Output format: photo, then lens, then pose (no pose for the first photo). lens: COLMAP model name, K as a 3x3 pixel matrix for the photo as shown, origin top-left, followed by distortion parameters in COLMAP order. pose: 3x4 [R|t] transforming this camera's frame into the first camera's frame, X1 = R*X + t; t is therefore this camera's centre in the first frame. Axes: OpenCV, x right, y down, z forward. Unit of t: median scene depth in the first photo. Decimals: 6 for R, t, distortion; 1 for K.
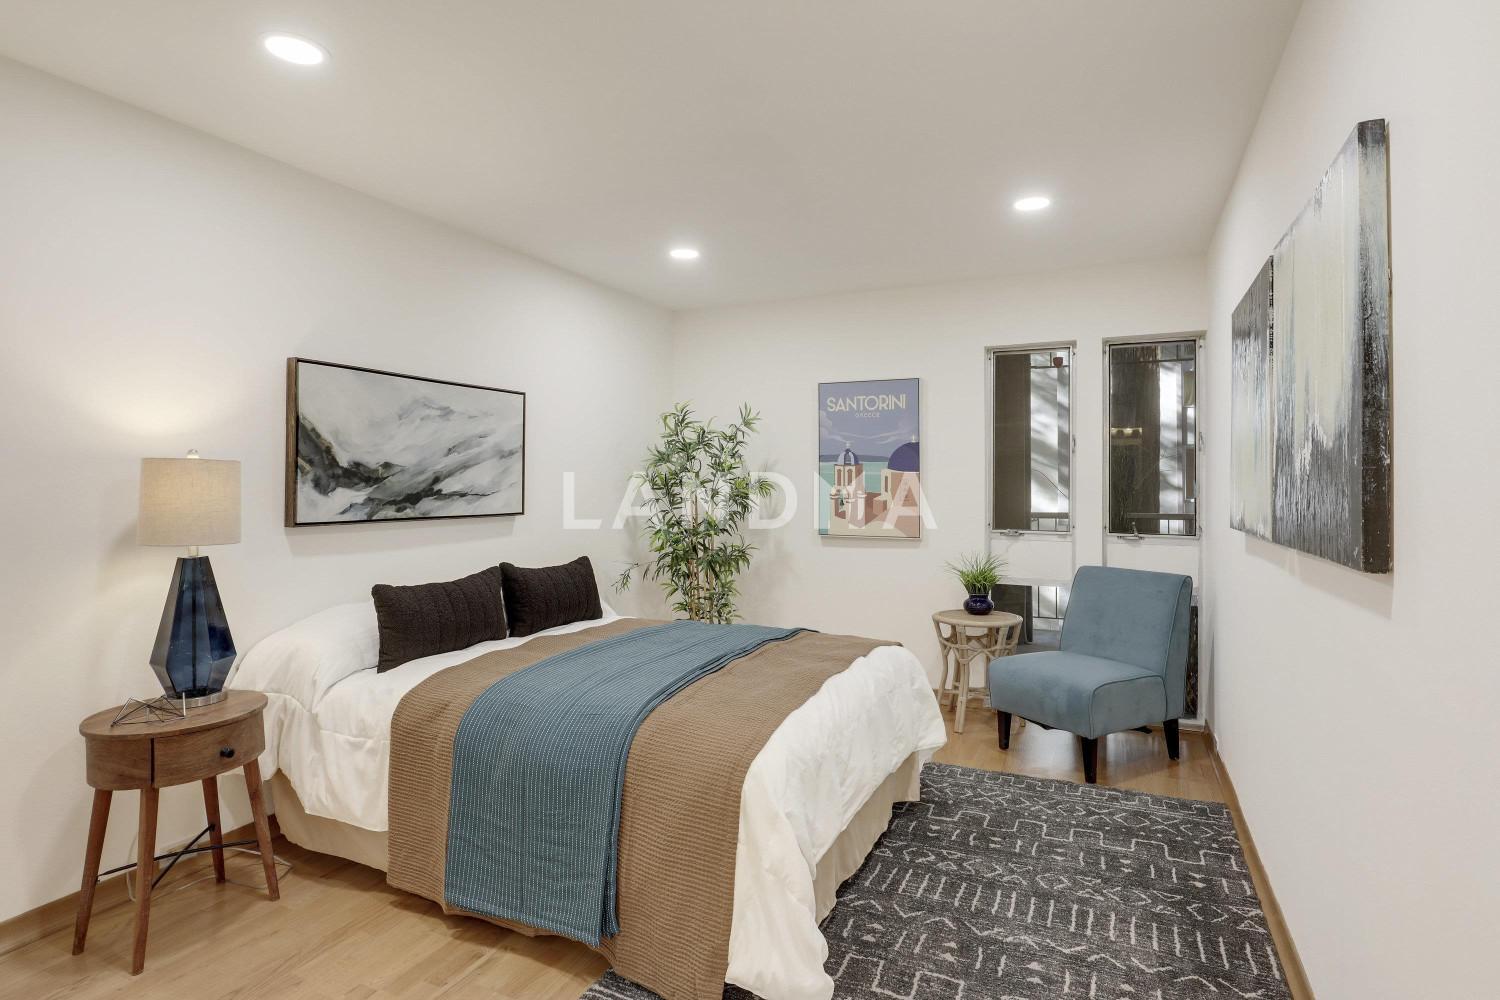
lens RADIAL K [[771.0, 0, 752.9], [0, 771.0, 493.3], [0, 0, 1]] dist [-0.023805, 0.011423]
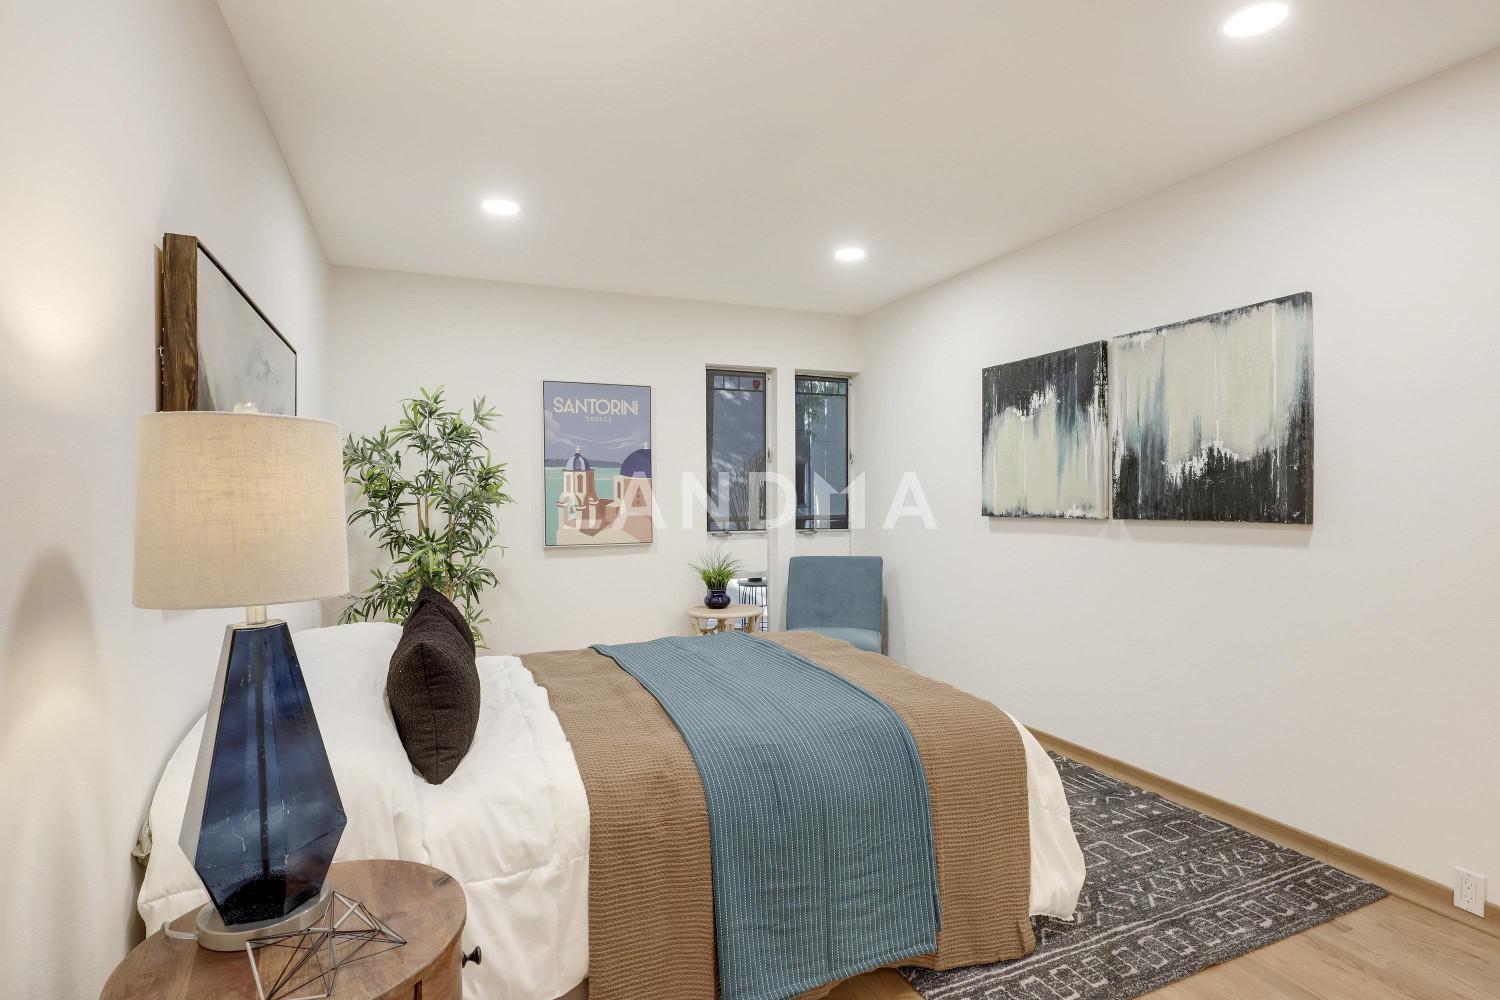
lens RADIAL K [[771.0, 0, 755.5], [0, 771.0, 503.2], [0, 0, 1]] dist [-0.023805, 0.011423]
pose [[0.652367, -0.017809, 0.757694, -0.462318], [0.020515, 0.999773, 0.005836, 0.002847], [-0.757625, 0.011737, 0.652584, 0.222097]]
